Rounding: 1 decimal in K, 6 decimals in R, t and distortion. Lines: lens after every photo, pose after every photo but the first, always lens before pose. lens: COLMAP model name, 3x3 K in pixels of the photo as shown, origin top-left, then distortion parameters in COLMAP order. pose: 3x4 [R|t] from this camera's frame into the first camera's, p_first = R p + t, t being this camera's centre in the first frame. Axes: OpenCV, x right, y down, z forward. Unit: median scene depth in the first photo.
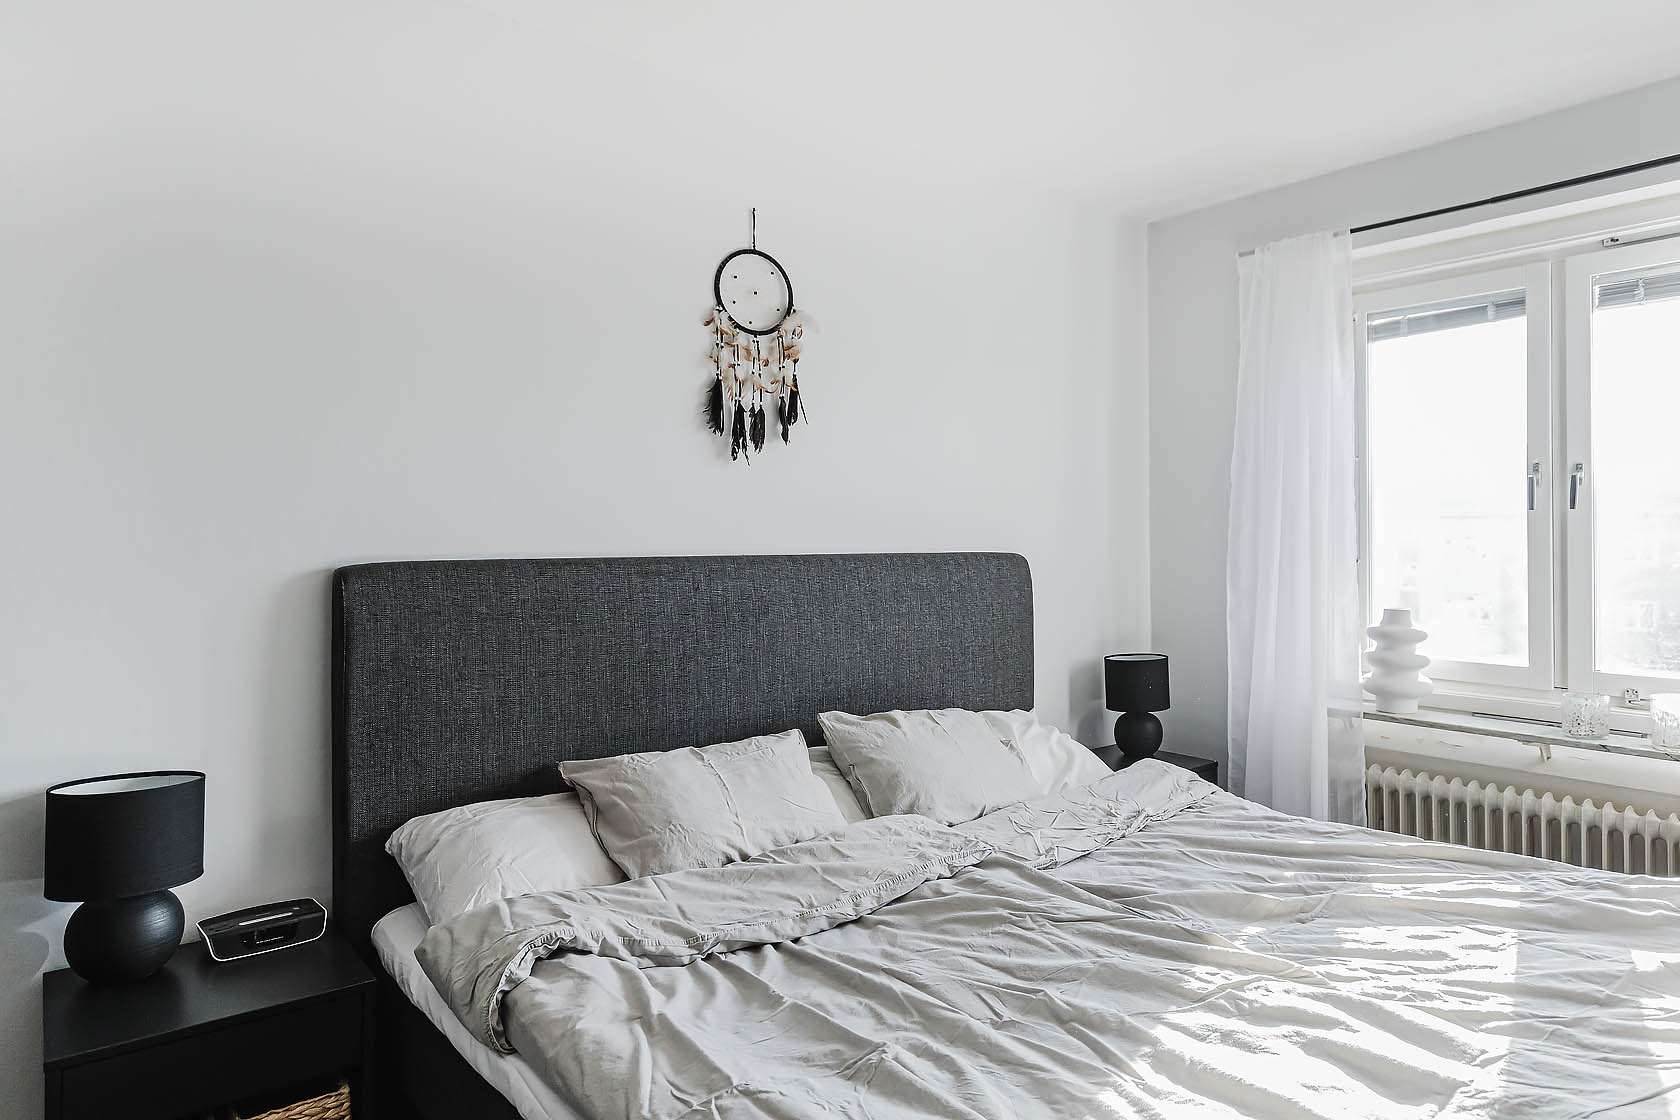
lens RADIAL K [[1011.7, 0, 837.9], [0, 1011.7, 541.1], [0, 0, 1]] dist [-0.002218, -0.000876]
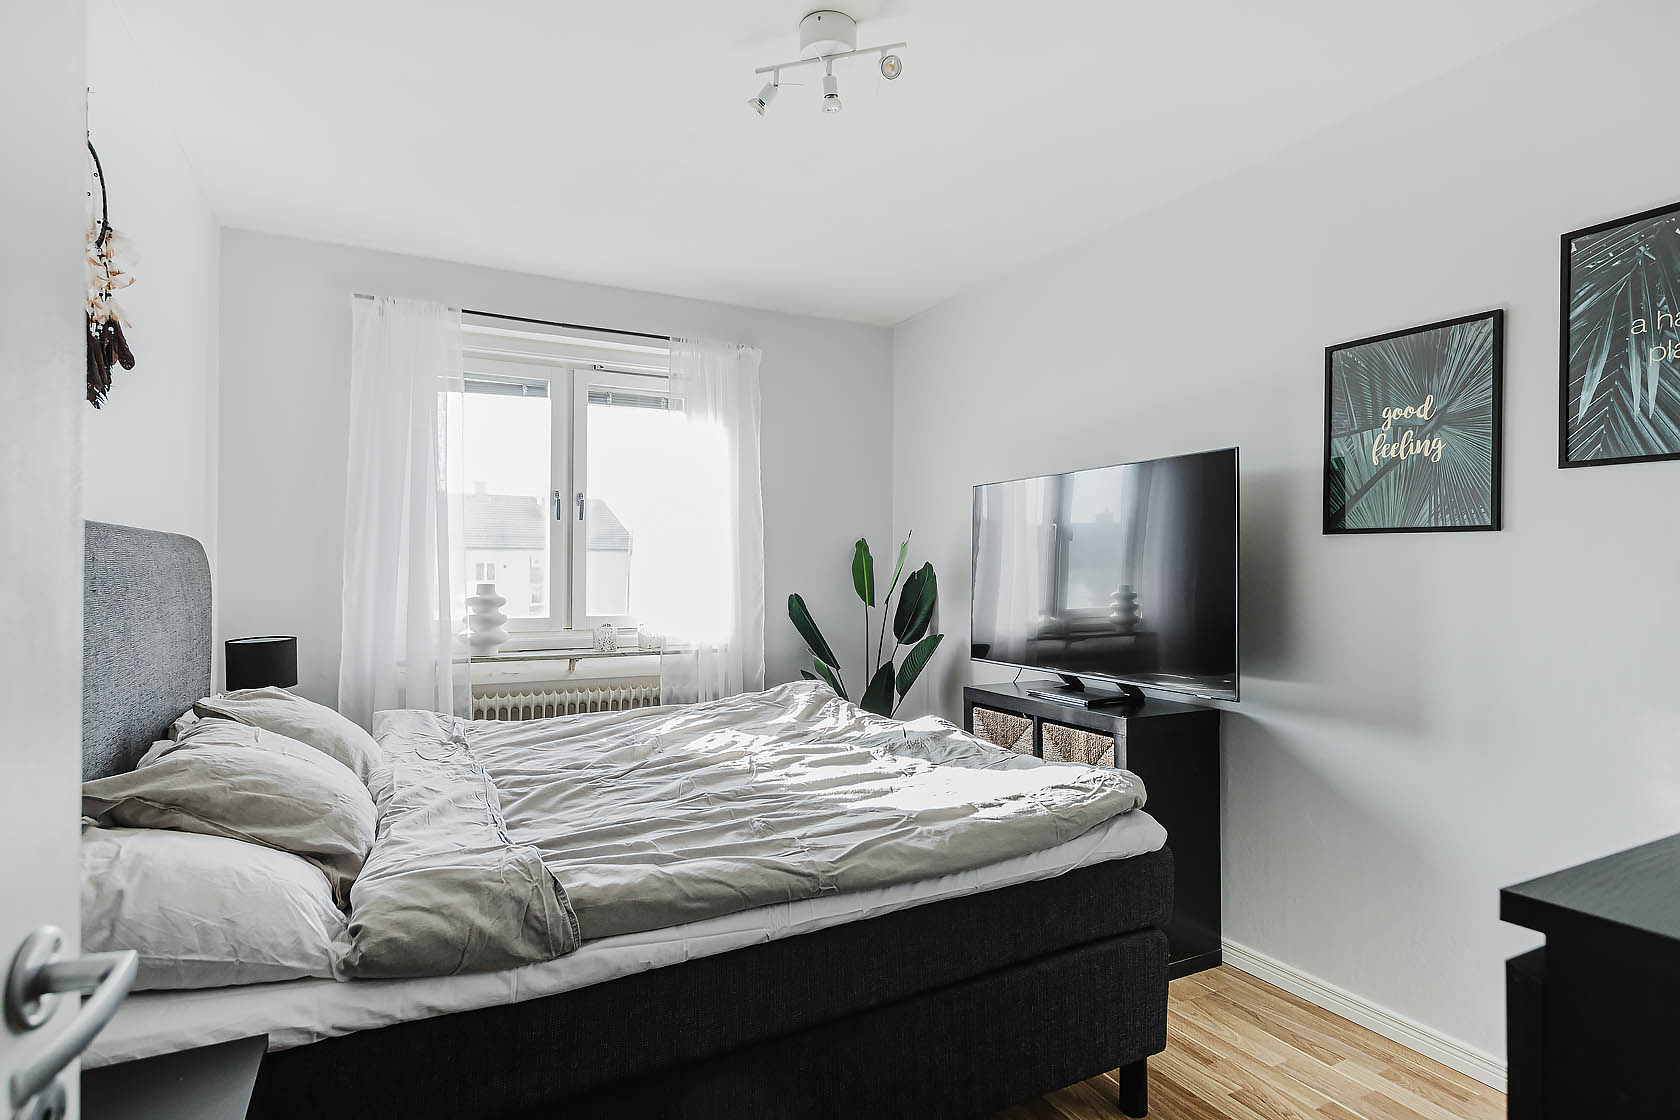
lens RADIAL K [[873.5, 0, 840.0], [0, 873.5, 560.0], [0, 0, 1]] dist [0.000255, -0.000061]
pose [[0.226656, 0.010953, 0.973913, -0.555973], [-0.010013, 0.999910, -0.008916, 0.040462], [-0.973923, -0.007731, 0.226745, 0.235573]]
